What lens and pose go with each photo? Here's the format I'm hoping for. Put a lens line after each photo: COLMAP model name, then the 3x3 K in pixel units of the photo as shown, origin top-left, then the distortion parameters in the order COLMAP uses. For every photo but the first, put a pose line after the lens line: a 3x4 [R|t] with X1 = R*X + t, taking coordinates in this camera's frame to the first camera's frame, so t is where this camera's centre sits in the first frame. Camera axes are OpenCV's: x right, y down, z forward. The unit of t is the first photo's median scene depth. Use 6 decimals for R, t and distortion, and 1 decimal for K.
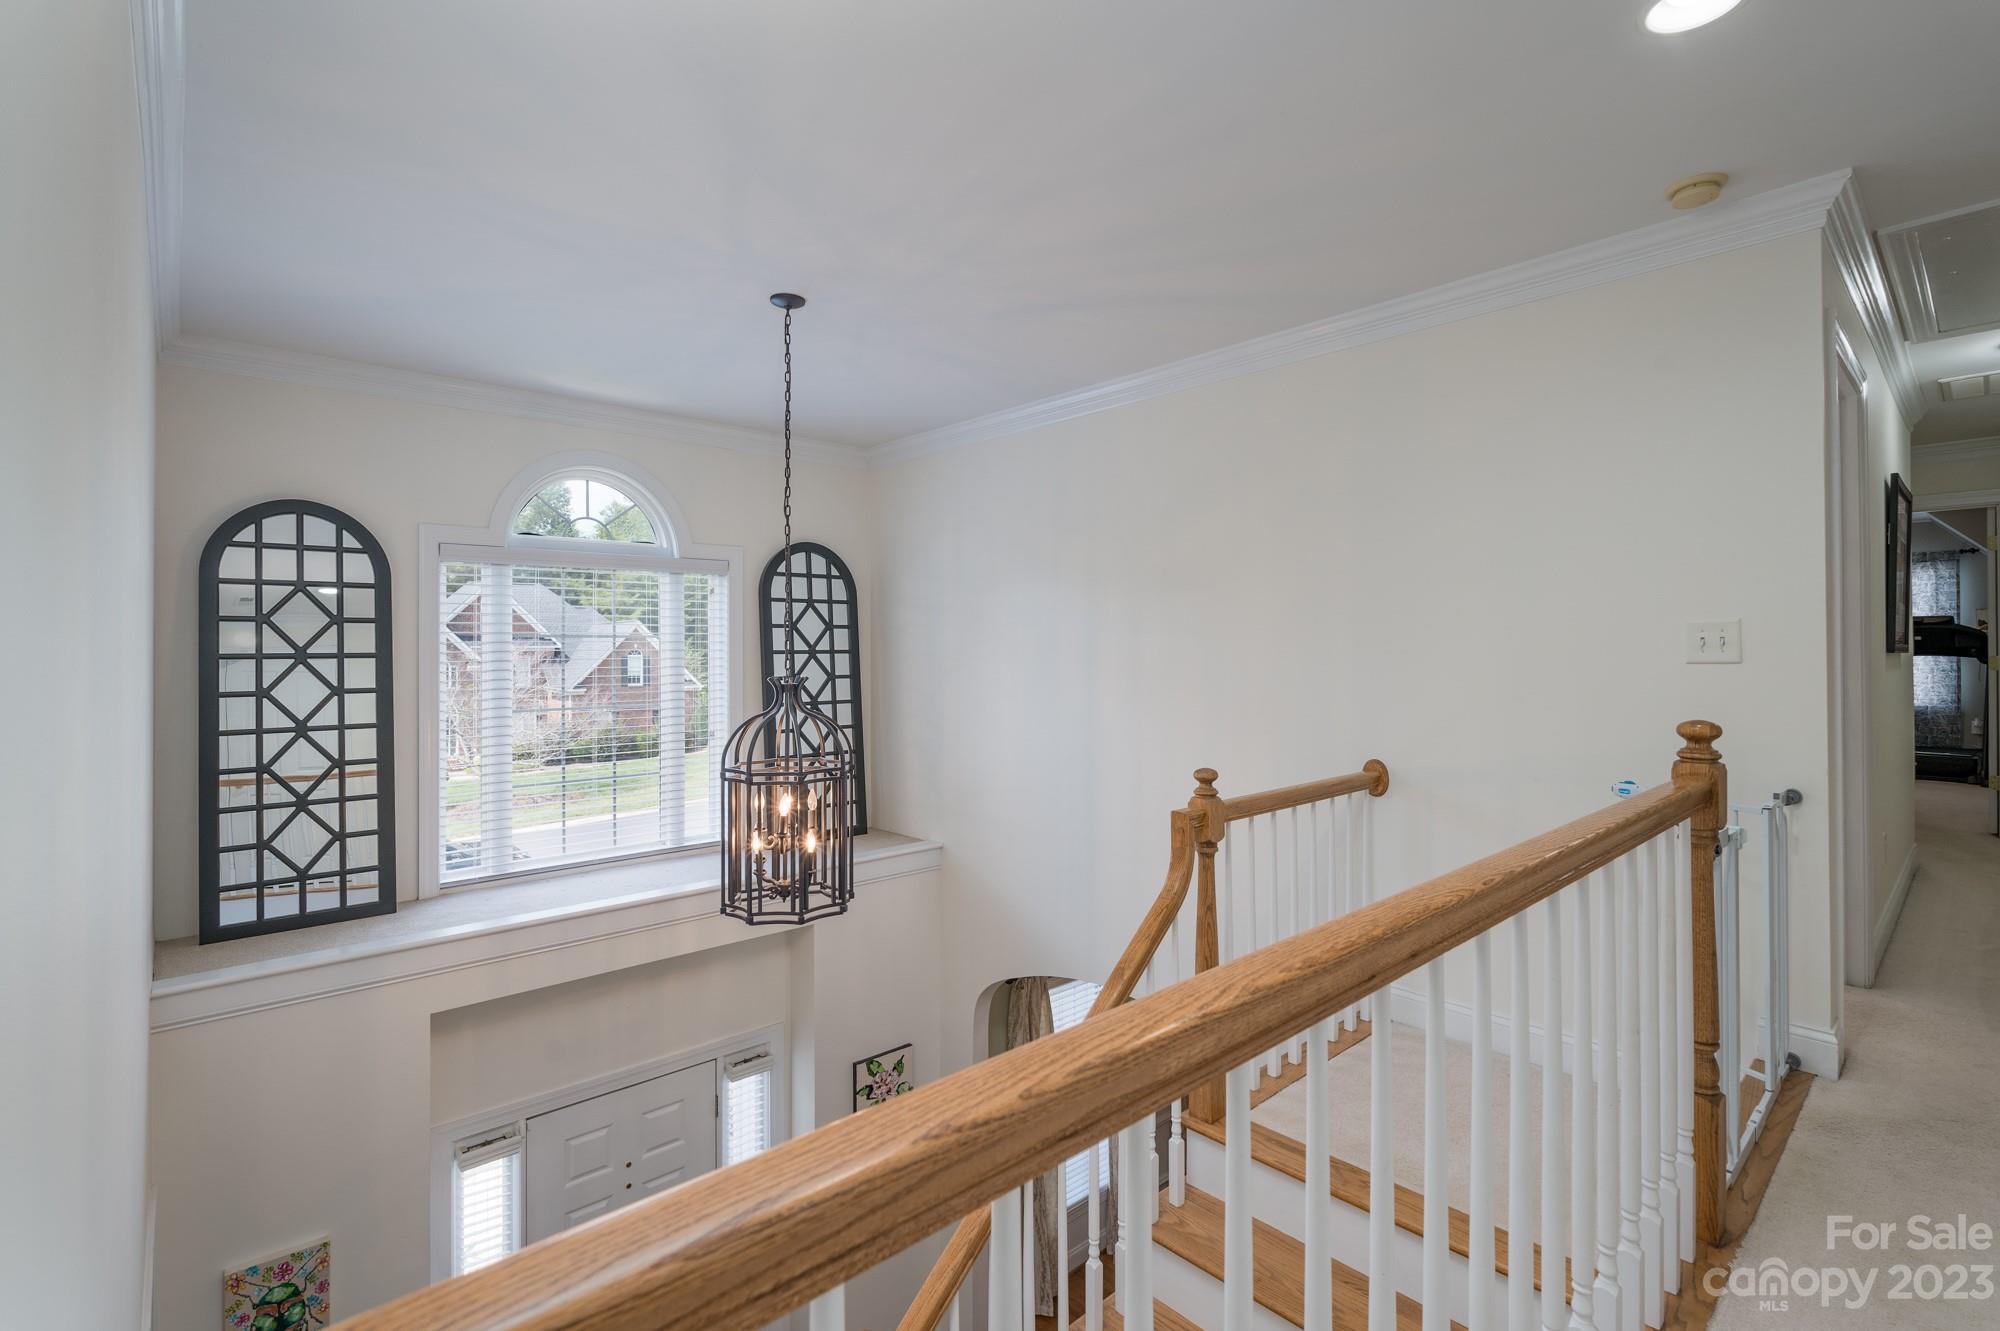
lens RADIAL K [[900.3, 0, 998.4], [0, 900.3, 657.9], [0, 0, 1]] dist [-0.004201, -0.000414]
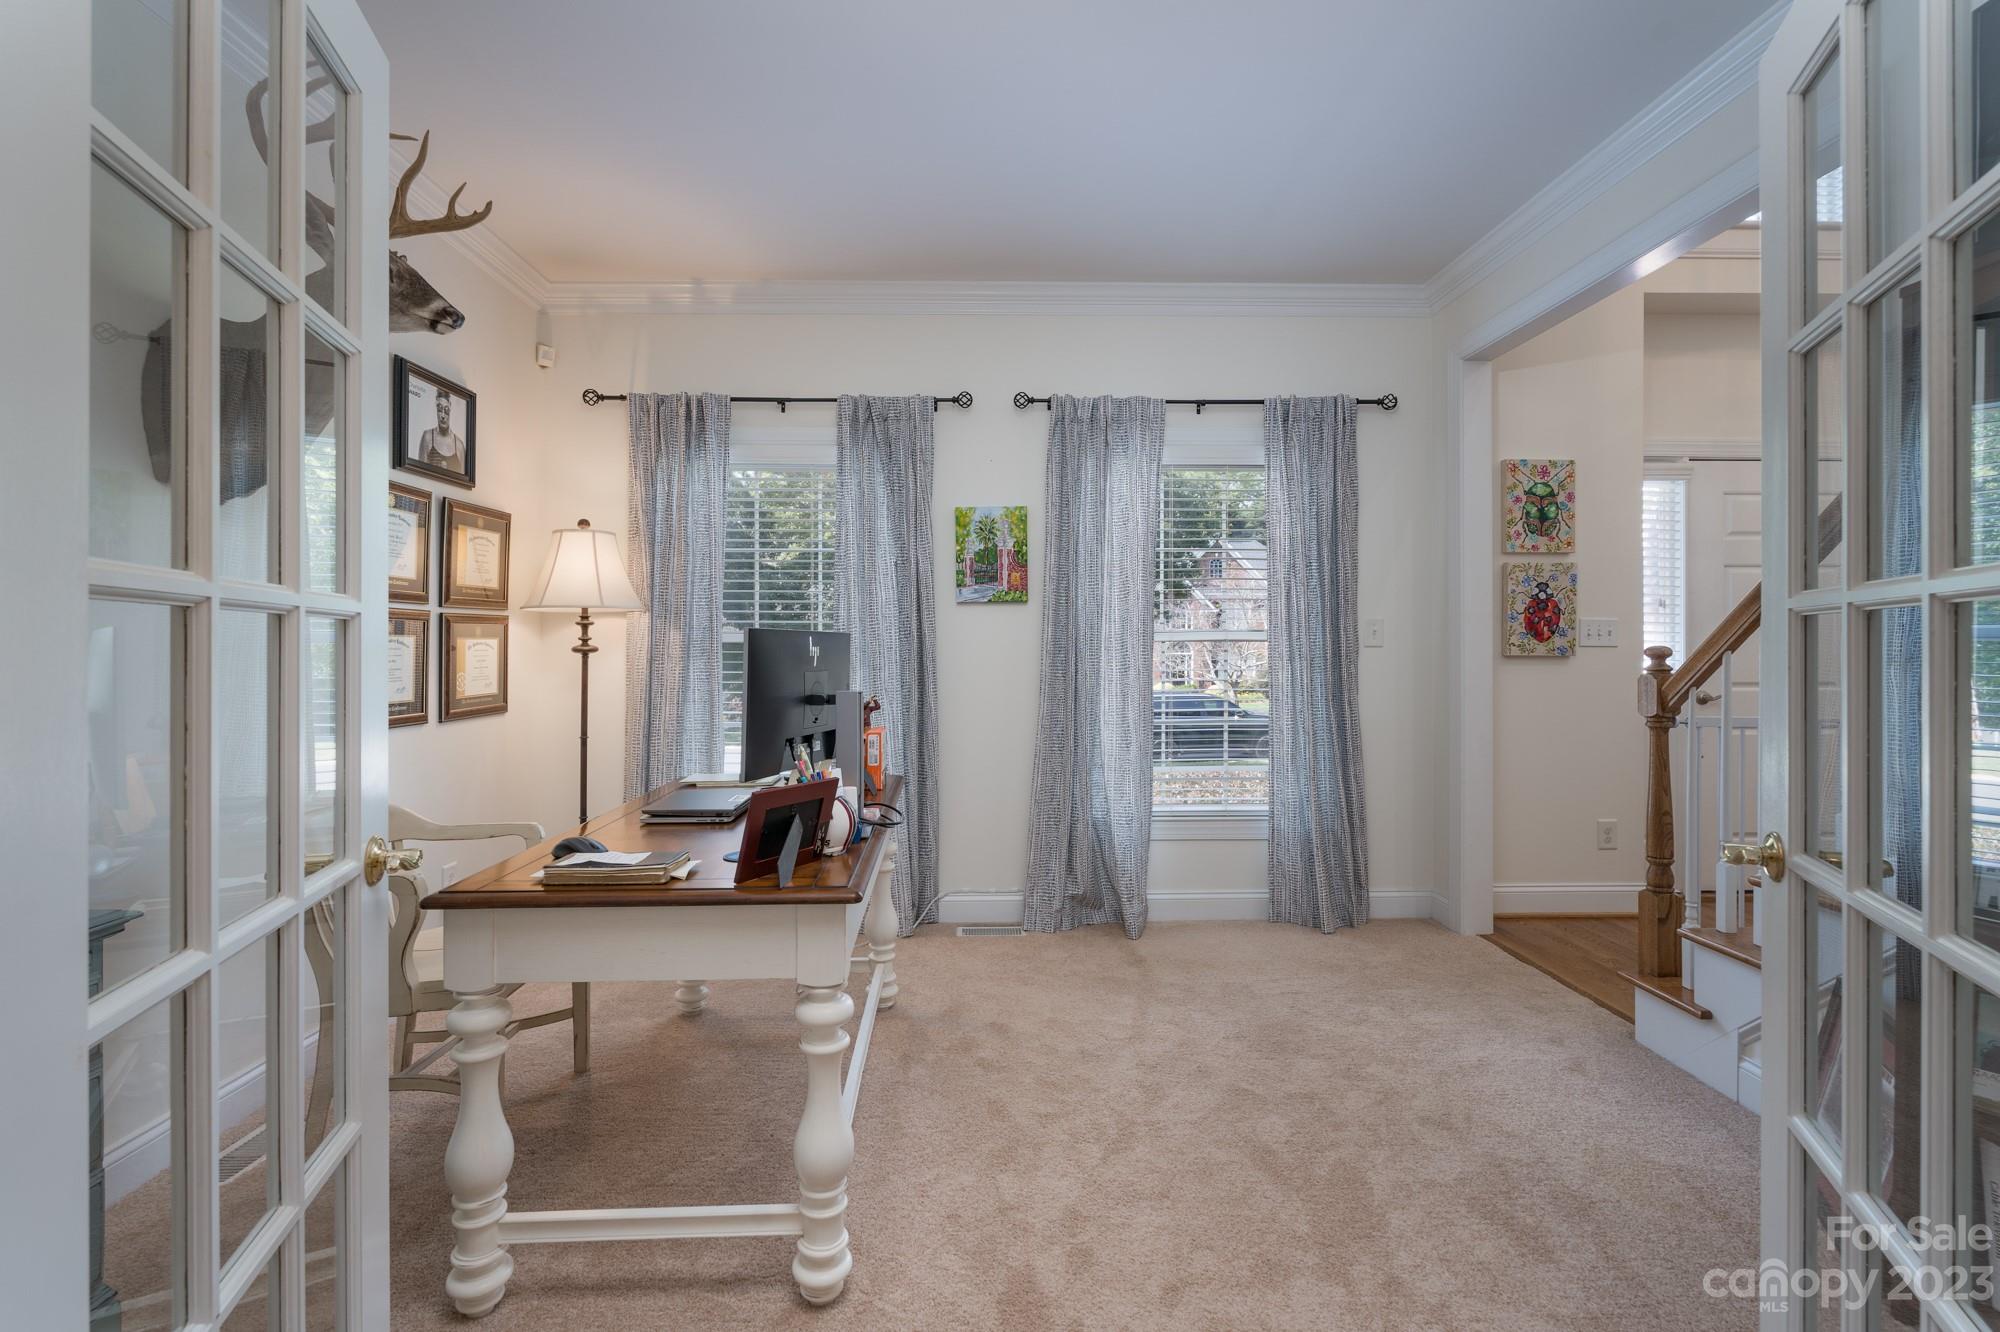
lens RADIAL K [[900.3, 0, 993.9], [0, 900.3, 650.9], [0, 0, 1]] dist [-0.004201, -0.000414]
pose [[0.759692, 0.004381, -0.650268, -0.575929], [-0.002133, 0.999989, 0.004244, 0.912745], [0.650280, -0.001837, 0.759693, -0.366467]]
